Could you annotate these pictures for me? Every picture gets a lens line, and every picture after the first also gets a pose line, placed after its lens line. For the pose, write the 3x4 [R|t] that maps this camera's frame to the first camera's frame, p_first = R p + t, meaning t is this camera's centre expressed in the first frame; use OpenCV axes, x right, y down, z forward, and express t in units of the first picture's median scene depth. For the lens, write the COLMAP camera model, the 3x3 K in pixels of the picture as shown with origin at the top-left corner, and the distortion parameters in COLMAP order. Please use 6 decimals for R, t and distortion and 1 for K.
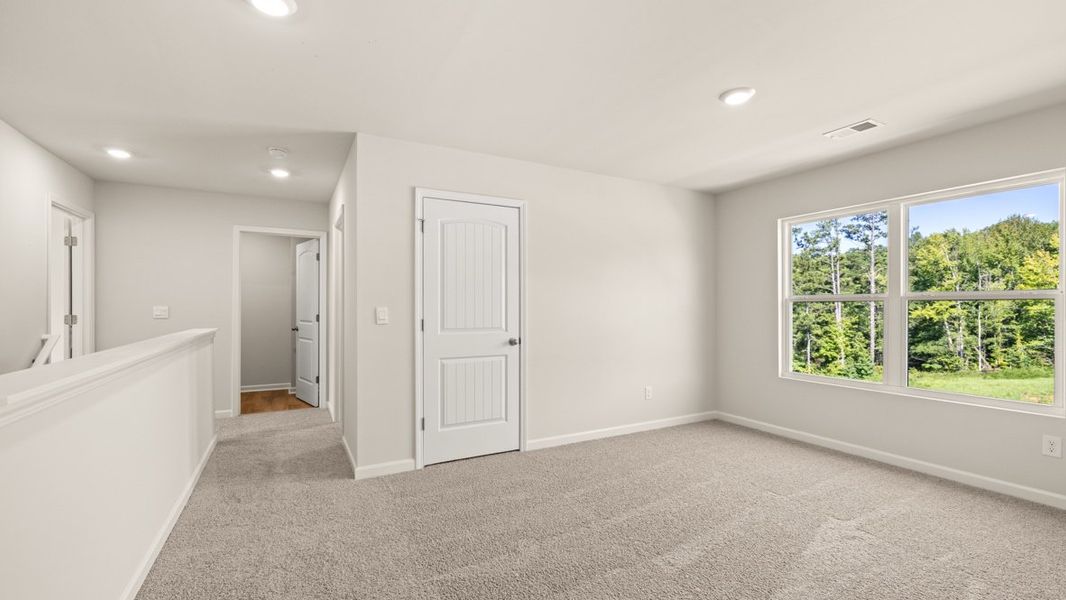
lens RADIAL K [[437.6, 0, 535.1], [0, 437.6, 305.5], [0, 0, 1]] dist [-0.000535, 0.000176]
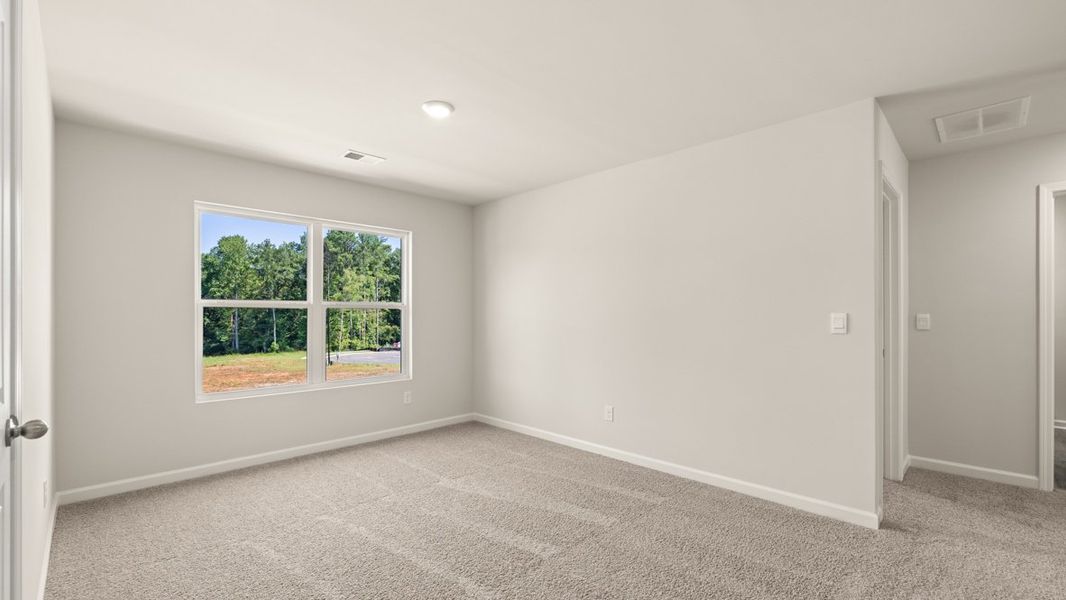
lens RADIAL K [[437.6, 0, 535.1], [0, 437.6, 305.5], [0, 0, 1]] dist [-0.000535, 0.000176]
pose [[-0.252748, 0.016977, 0.967383, -0.544047], [-0.005589, 0.999804, -0.019007, 0.002681], [-0.967516, -0.010211, -0.252604, 0.950090]]
